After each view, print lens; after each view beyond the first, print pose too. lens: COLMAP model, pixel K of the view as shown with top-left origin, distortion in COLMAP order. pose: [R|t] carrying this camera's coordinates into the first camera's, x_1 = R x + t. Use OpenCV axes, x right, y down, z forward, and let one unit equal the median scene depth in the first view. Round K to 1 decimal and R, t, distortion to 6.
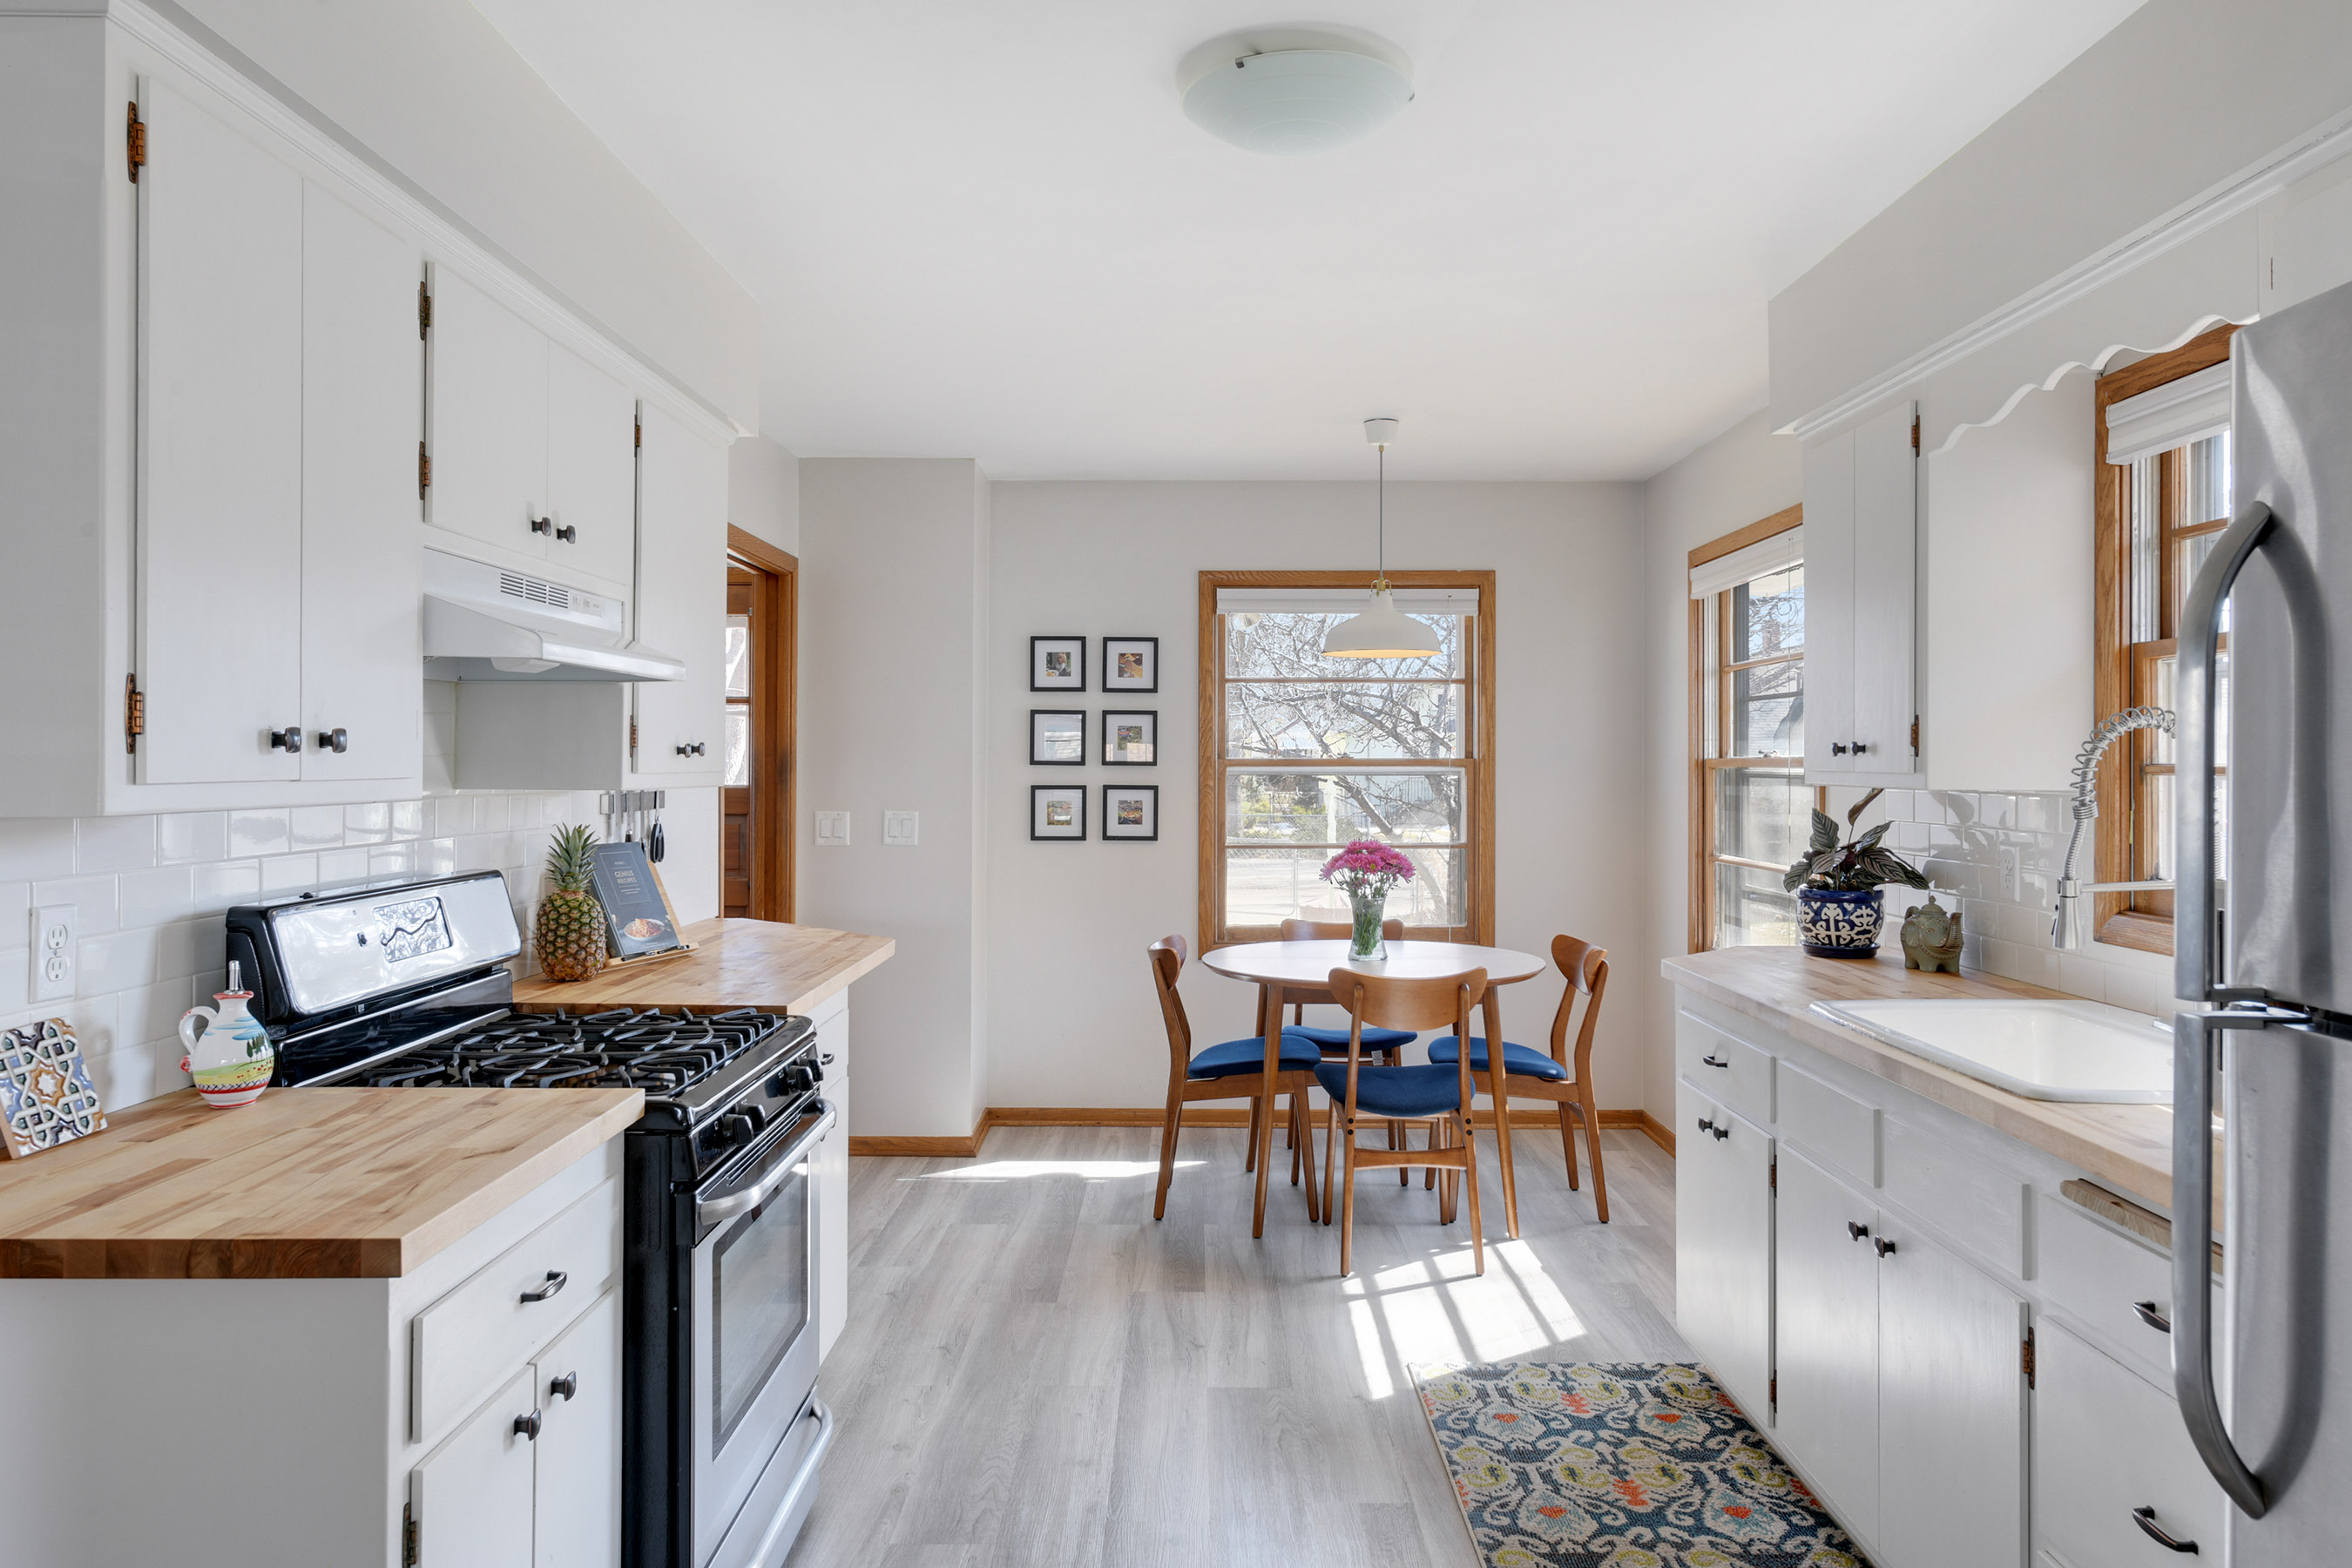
lens RADIAL K [[1580.3, 0, 1180.8], [0, 1580.3, 746.6], [0, 0, 1]] dist [-0.000136, 0.001137]
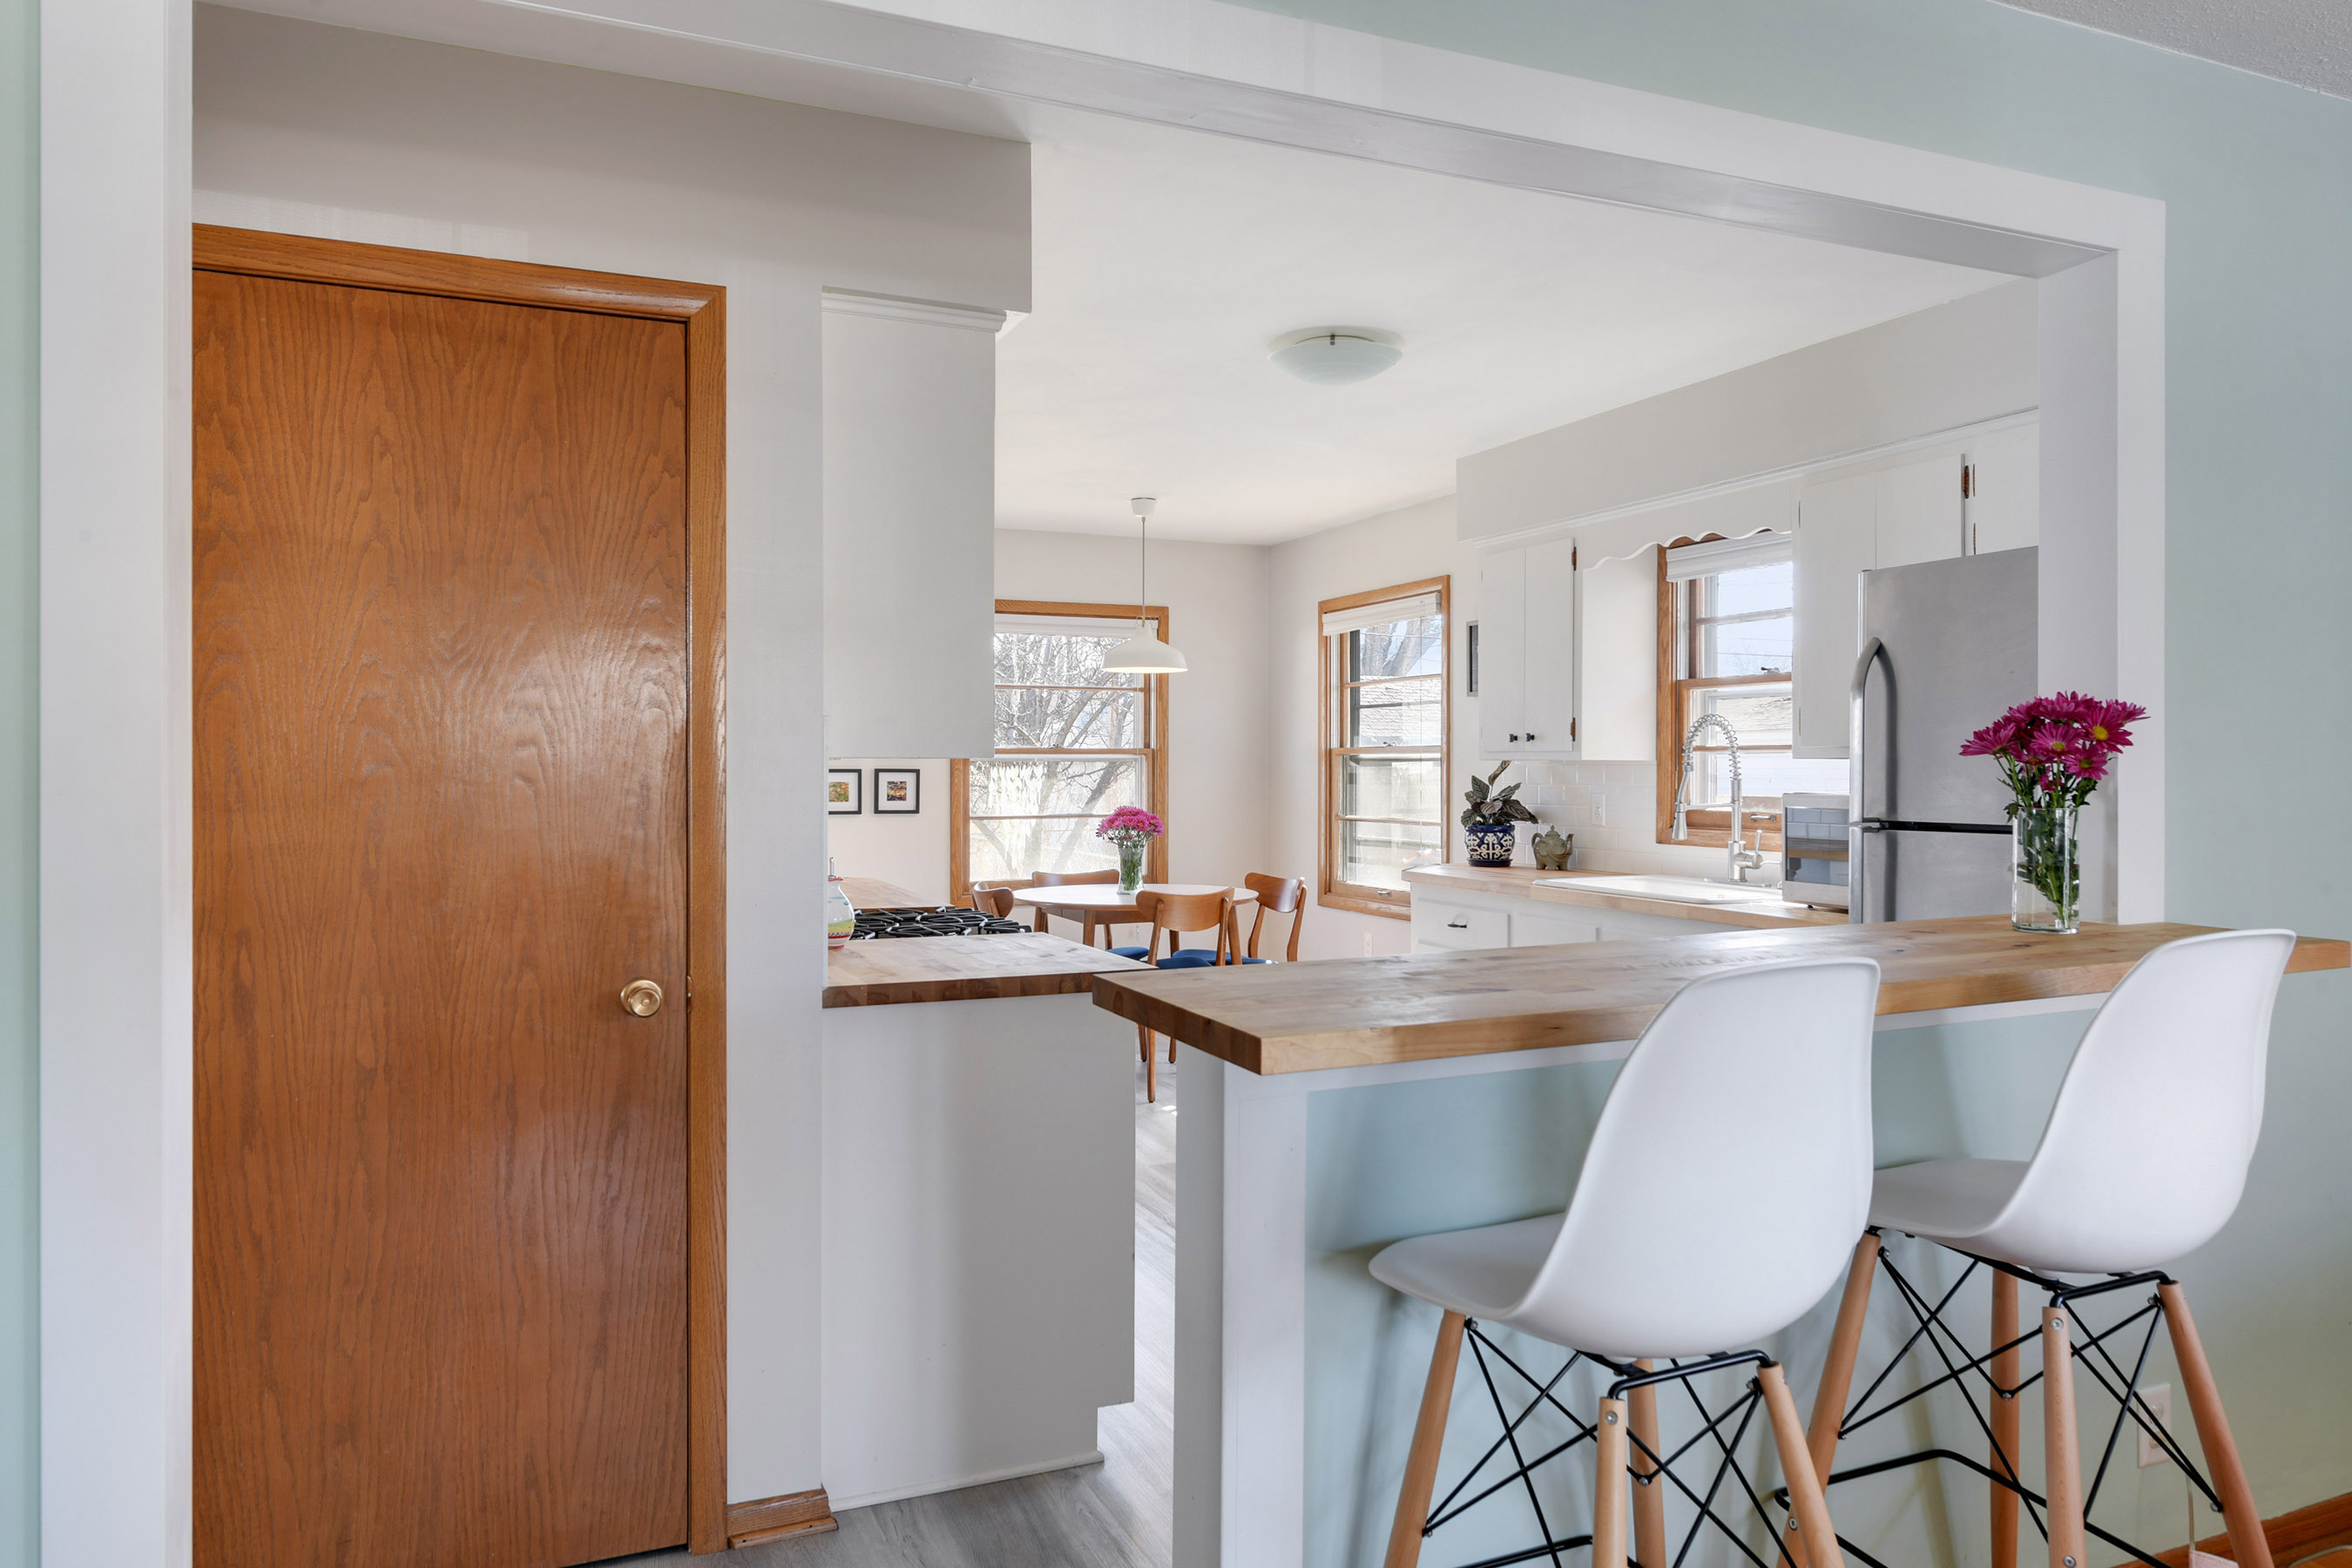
lens RADIAL K [[1520.5, 0, 1223.9], [0, 1520.5, 766.0], [0, 0, 1]] dist [-0.001626, -0.000507]
pose [[0.910389, -0.001264, 0.413752, -0.483138], [-0.003730, 0.999930, 0.011263, 0.012902], [-0.413737, -0.011797, 0.910320, -0.311637]]
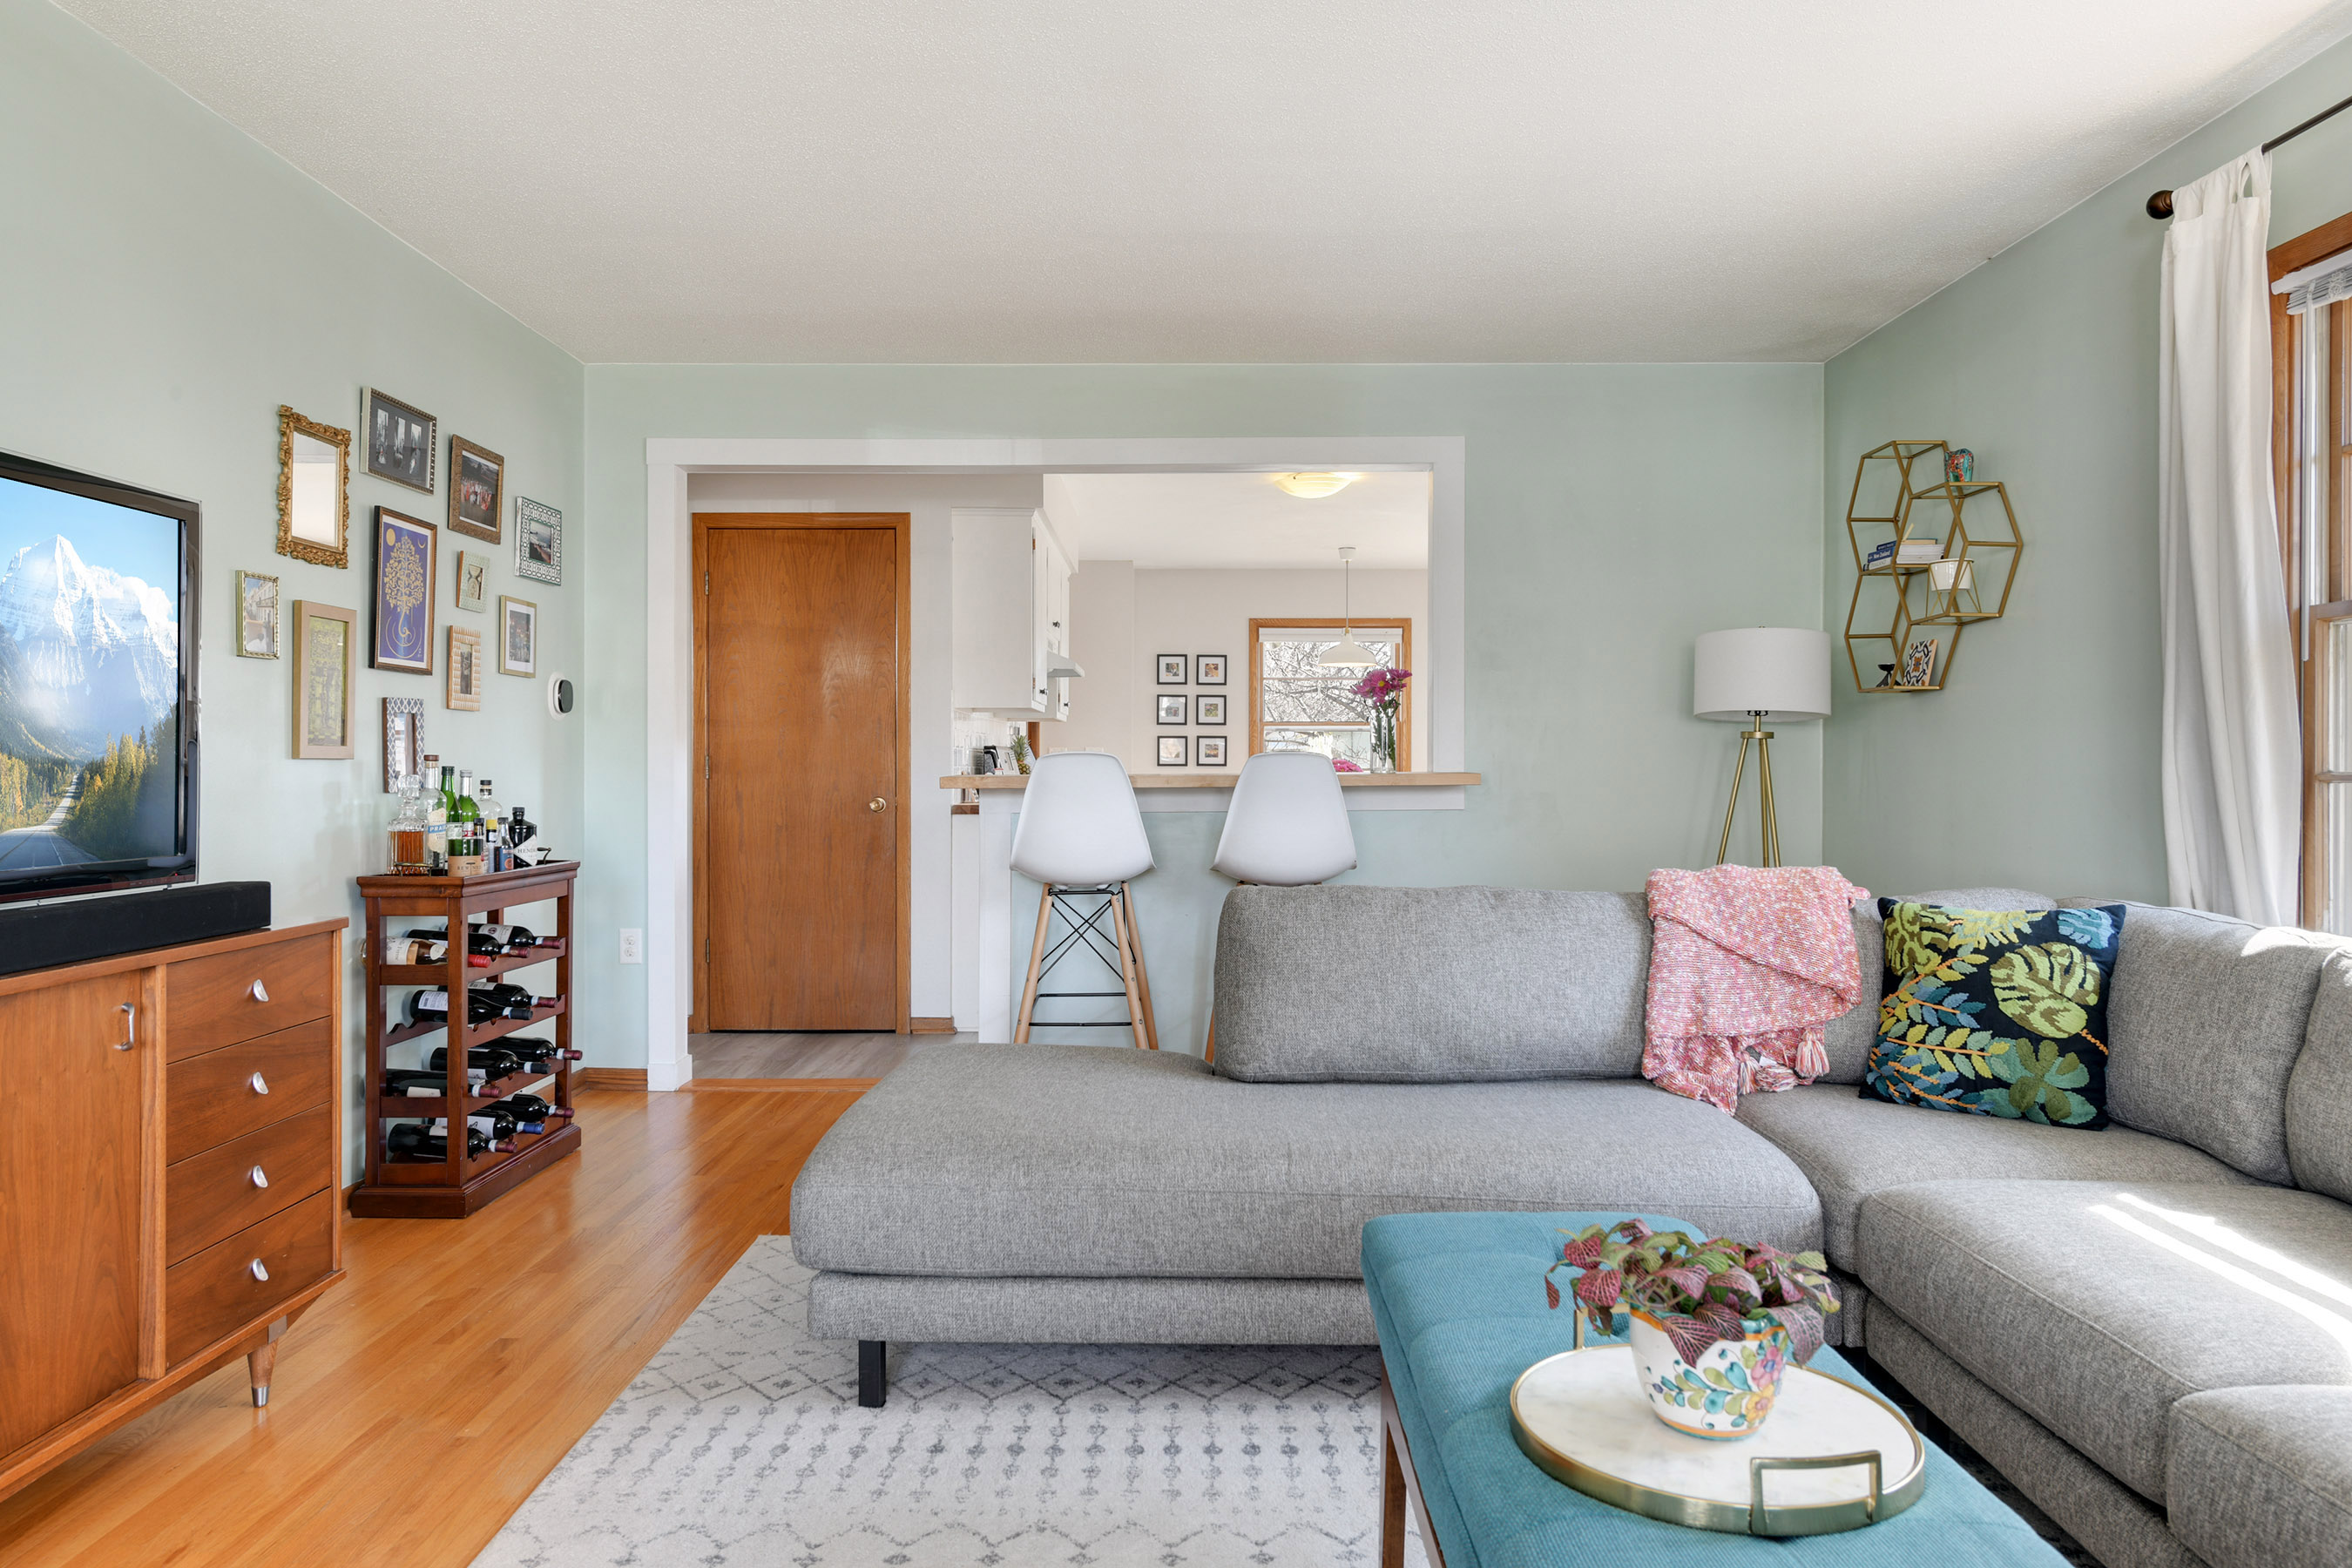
lens RADIAL K [[1520.5, 0, 1223.9], [0, 1520.5, 766.0], [0, 0, 1]] dist [-0.001626, -0.000507]
pose [[0.999489, -0.002174, 0.031877, -0.122274], [0.001770, 0.999918, 0.012705, 0.060451], [-0.031902, -0.012642, 0.999411, -1.242947]]
